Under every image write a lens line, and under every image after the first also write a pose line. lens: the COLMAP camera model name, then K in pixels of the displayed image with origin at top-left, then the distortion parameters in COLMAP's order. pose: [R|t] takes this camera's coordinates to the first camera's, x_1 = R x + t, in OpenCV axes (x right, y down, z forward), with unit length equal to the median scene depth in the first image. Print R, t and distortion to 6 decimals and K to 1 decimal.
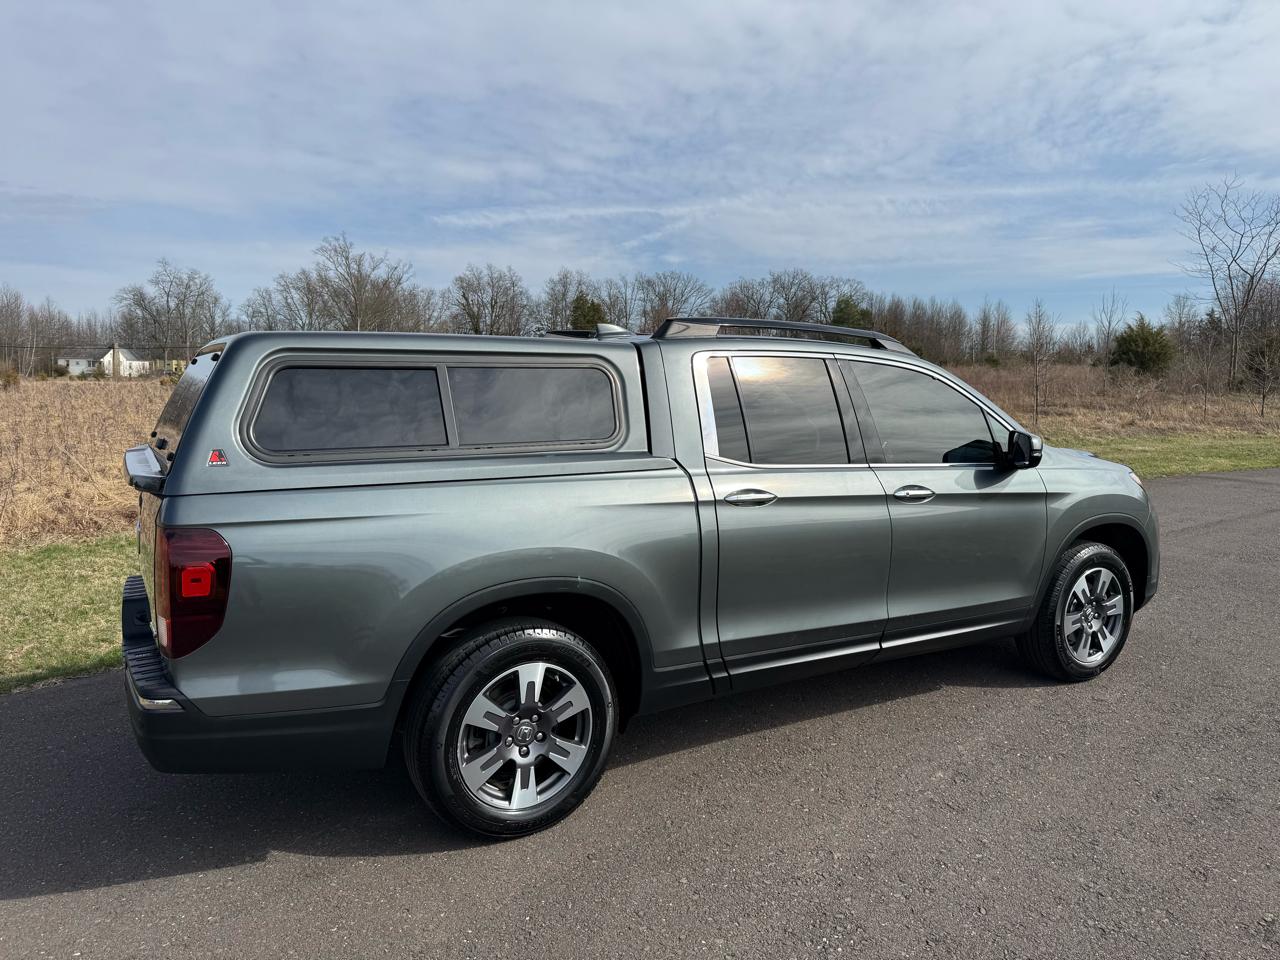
lens RADIAL K [[904.0, 0, 646.5], [0, 904.0, 507.2], [0, 0, 1]] dist [0.037056, -0.044539]
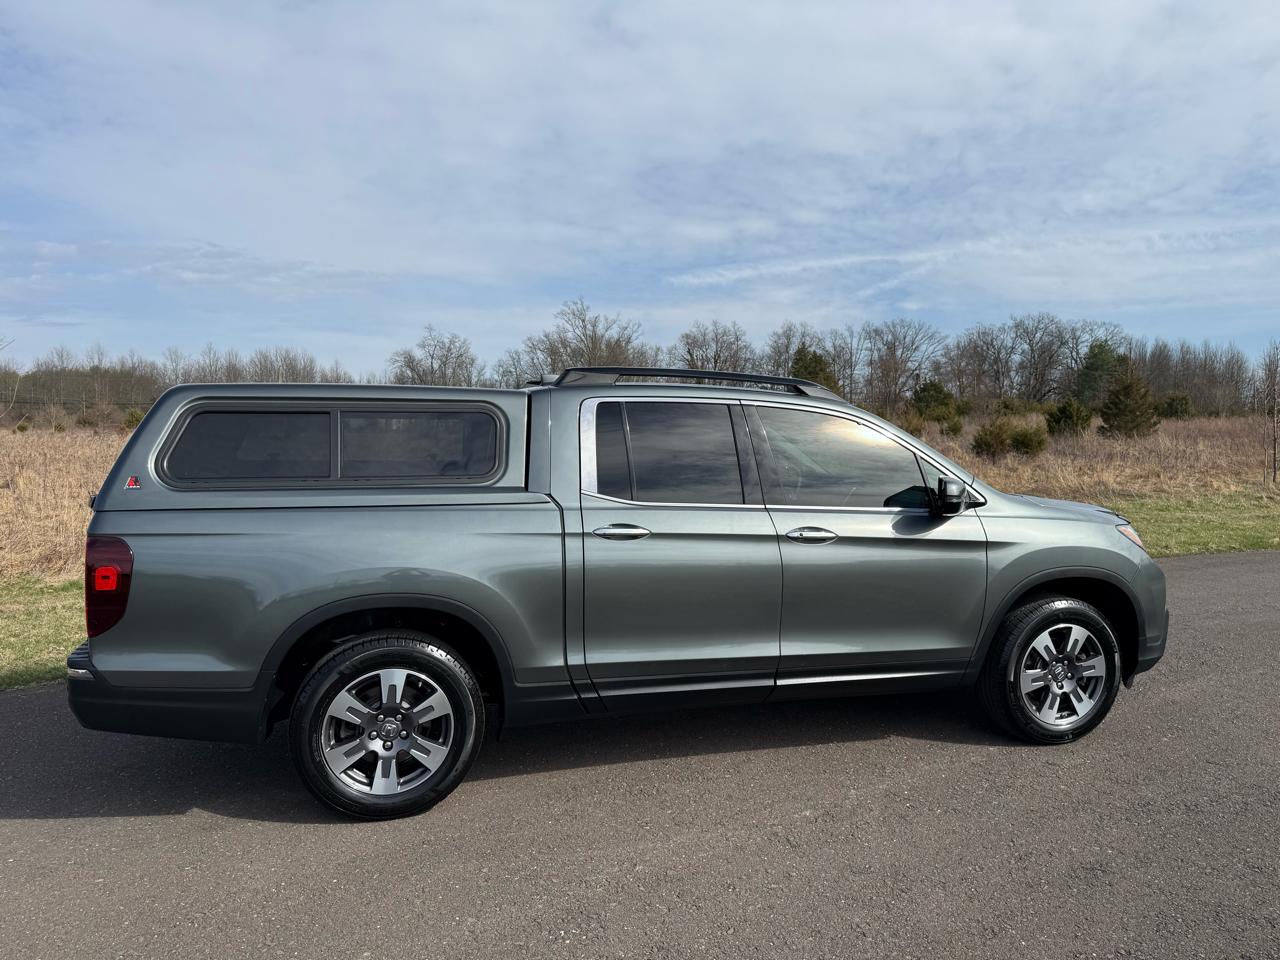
lens RADIAL K [[904.0, 0, 632.5], [0, 904.0, 529.7], [0, 0, 1]] dist [0.037056, -0.044539]
pose [[0.965858, 0.028459, -0.257503, 0.324182], [-0.036848, 0.998934, -0.027810, 0.013042], [0.256437, 0.036349, 0.965877, -0.027019]]
